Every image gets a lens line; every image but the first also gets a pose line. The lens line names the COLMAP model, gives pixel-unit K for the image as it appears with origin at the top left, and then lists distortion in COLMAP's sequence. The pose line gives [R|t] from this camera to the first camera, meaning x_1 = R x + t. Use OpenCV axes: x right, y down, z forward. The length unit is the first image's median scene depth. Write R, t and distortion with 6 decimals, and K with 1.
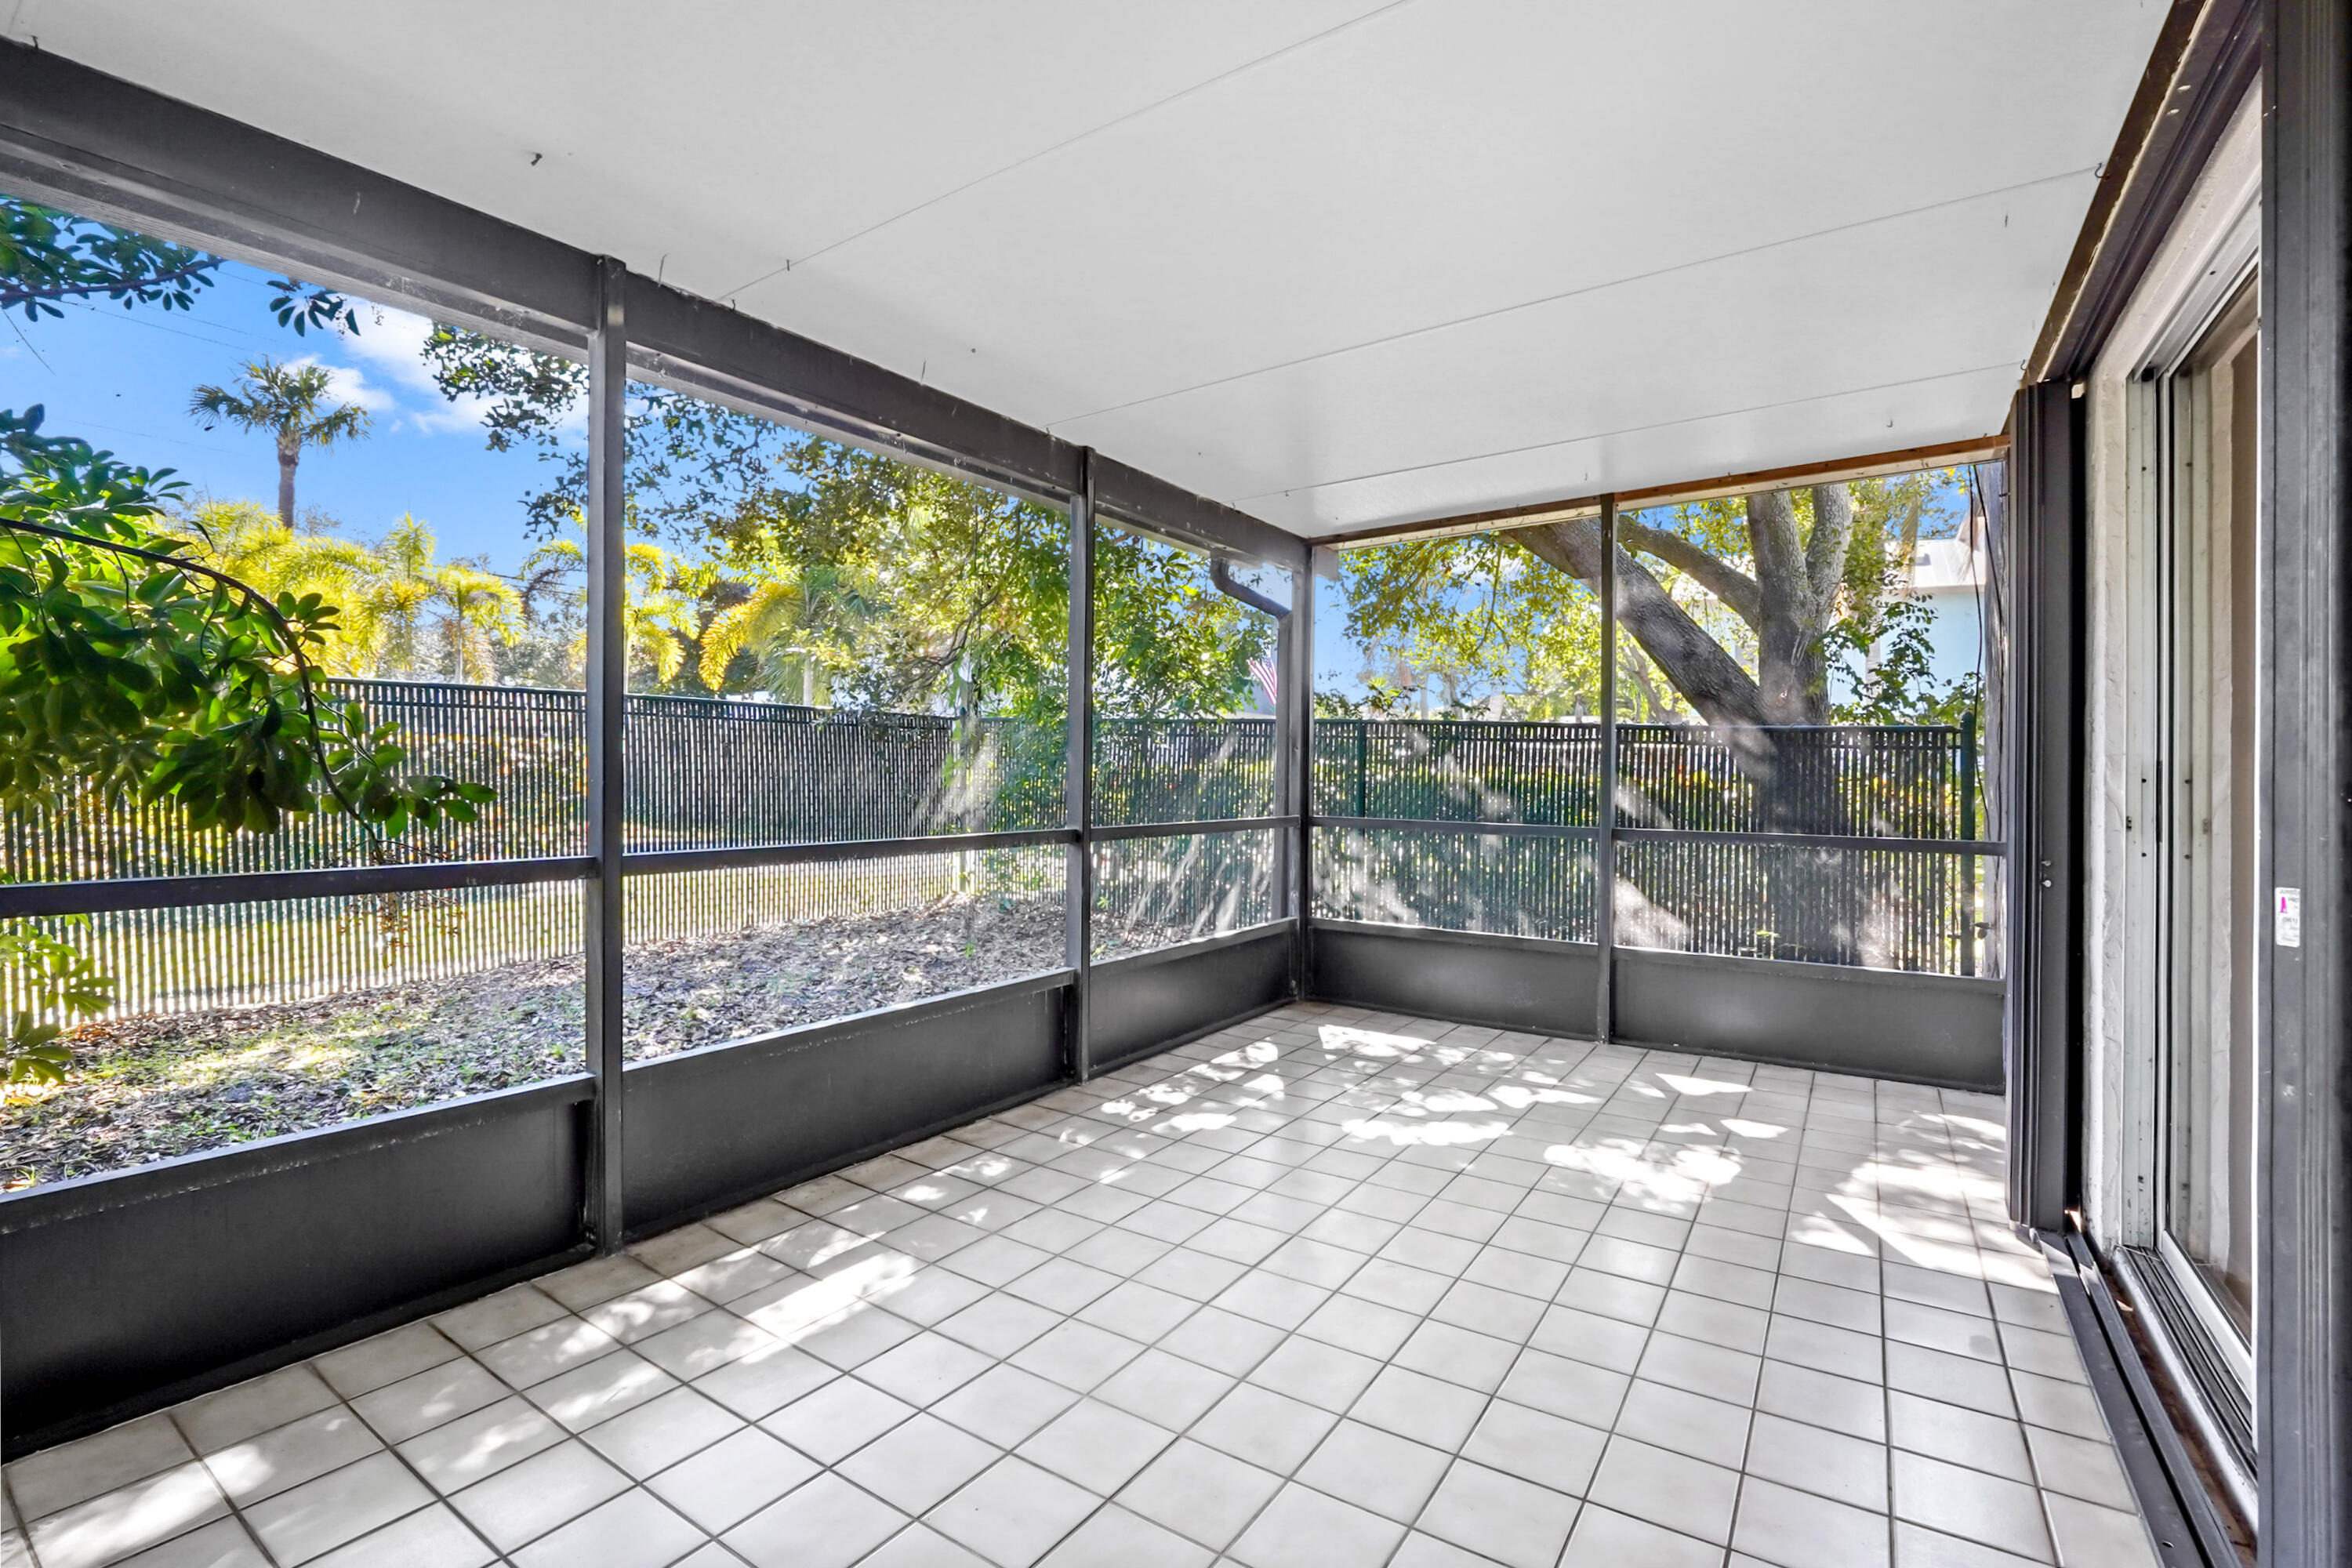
lens RADIAL K [[1032.0, 0, 1185.2], [0, 1032.0, 797.8], [0, 0, 1]] dist [-0.057696, 0.008948]
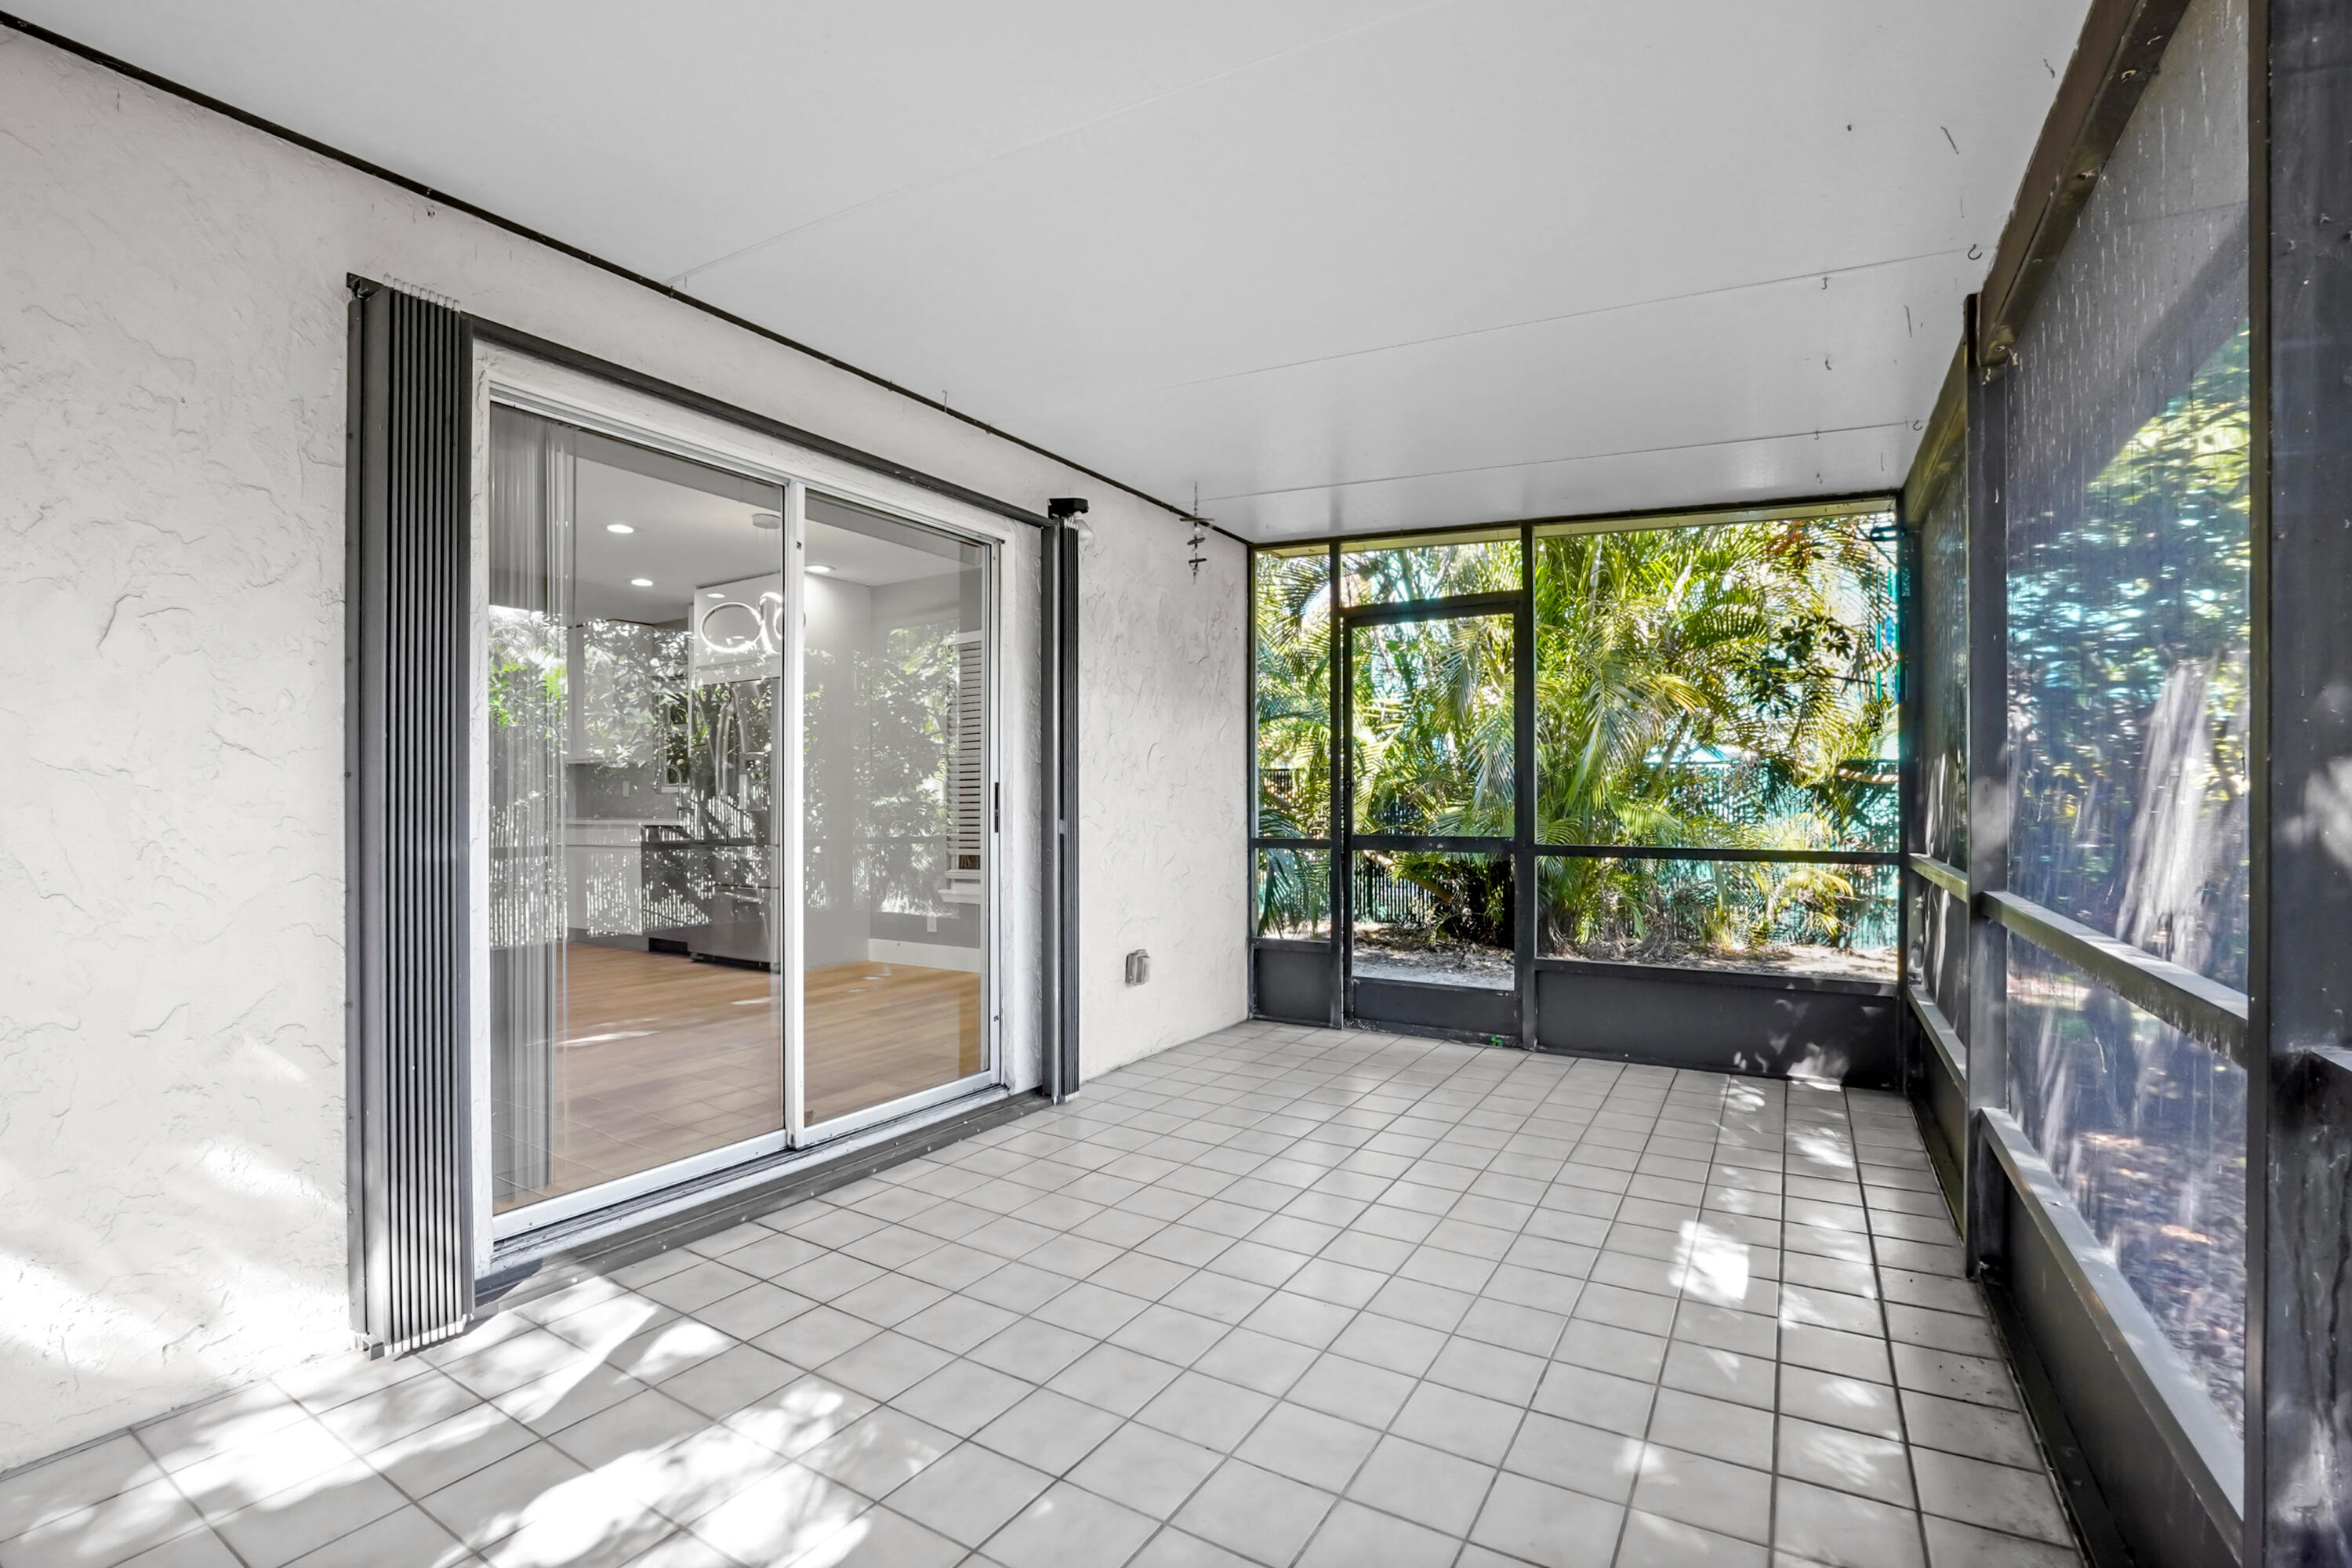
lens RADIAL K [[1032.0, 0, 1185.2], [0, 1032.0, 797.8], [0, 0, 1]] dist [-0.057696, 0.008948]
pose [[-0.998741, -0.016668, -0.047307, 0.262967], [-0.017045, 0.999826, 0.007583, -0.028207], [0.047172, 0.008380, -0.998852, 1.770077]]
